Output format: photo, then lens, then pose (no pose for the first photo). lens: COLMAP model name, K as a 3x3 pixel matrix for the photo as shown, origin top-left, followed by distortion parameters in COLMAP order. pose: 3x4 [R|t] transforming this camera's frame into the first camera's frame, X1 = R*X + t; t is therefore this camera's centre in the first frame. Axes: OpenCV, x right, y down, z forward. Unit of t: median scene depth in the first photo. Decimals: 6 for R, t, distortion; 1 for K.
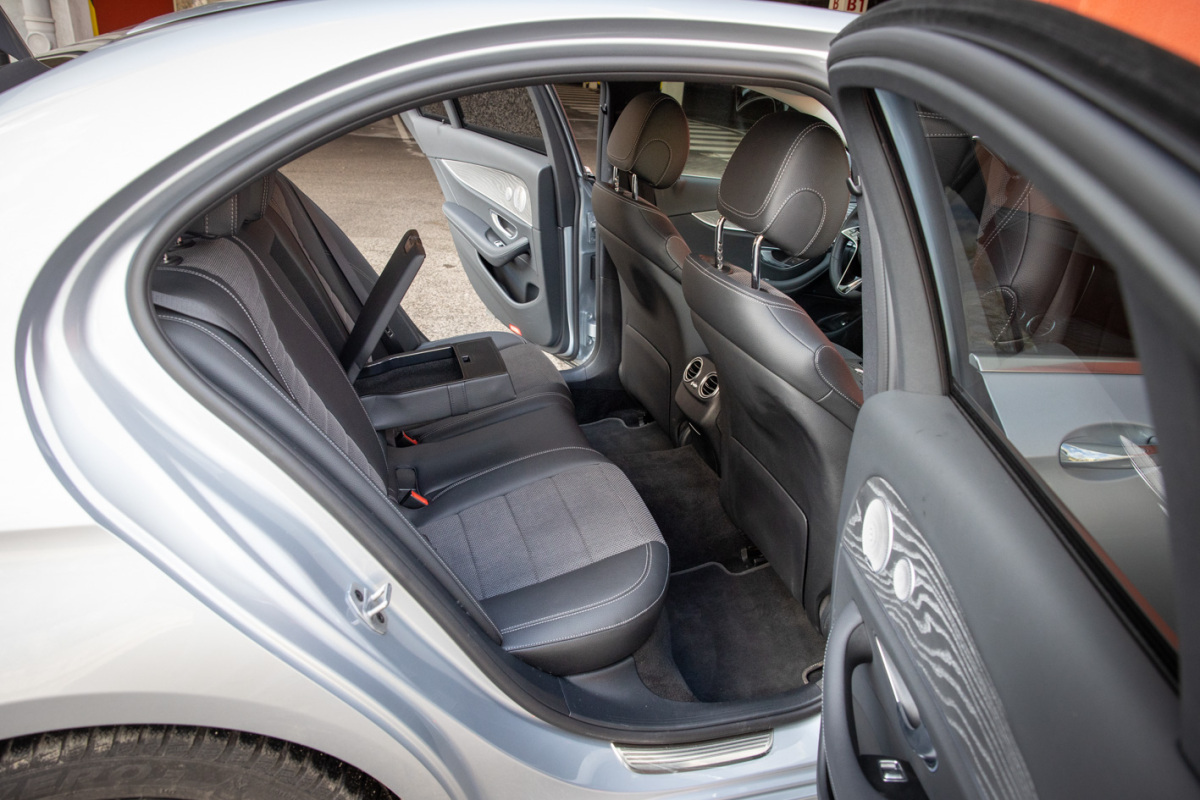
lens RADIAL K [[829.2, 0, 600.6], [0, 829.2, 399.7], [0, 0, 1]] dist [-0.001842, -0.000012]
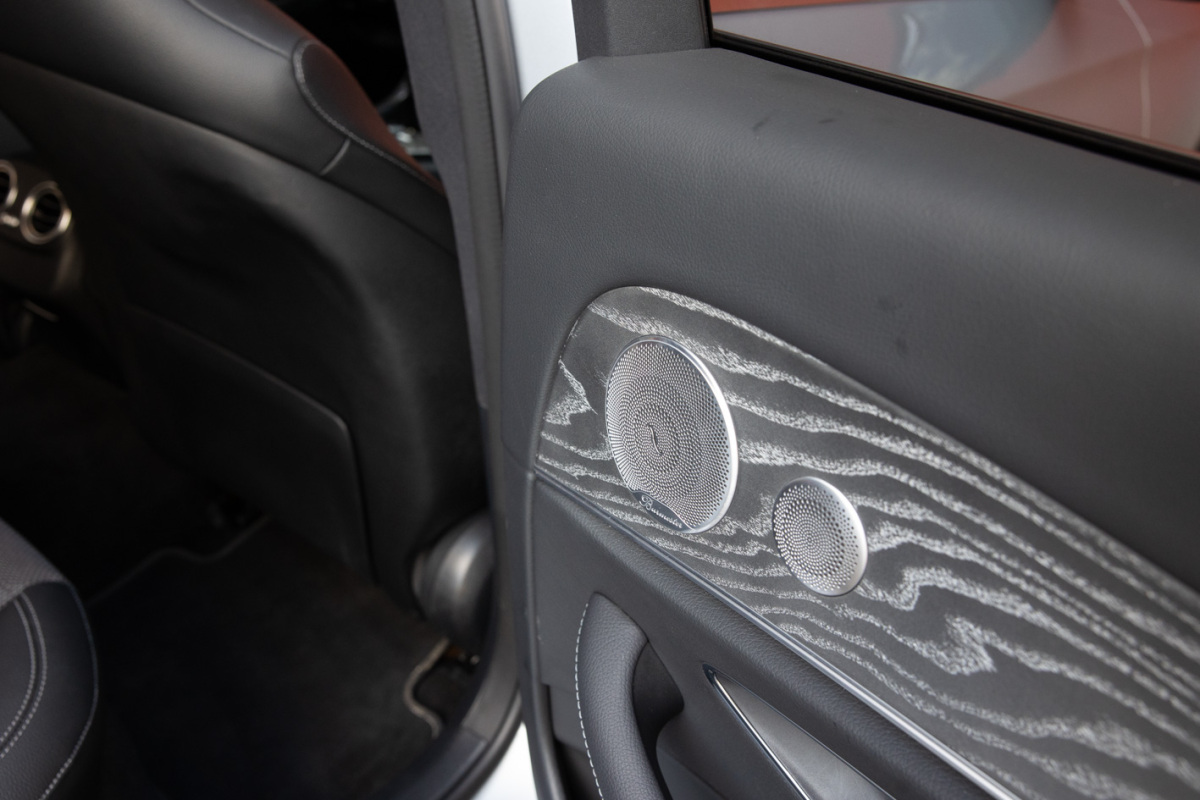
lens RADIAL K [[1111.2, 0, 602.6], [0, 1111.2, 398.4], [0, 0, 1]] dist [-0.006609, 0.000000]
pose [[0.799255, -0.299376, 0.521119, 0.046109], [0.215042, 0.952150, 0.217183, 0.028219], [-0.561202, -0.061522, 0.825389, 0.564523]]
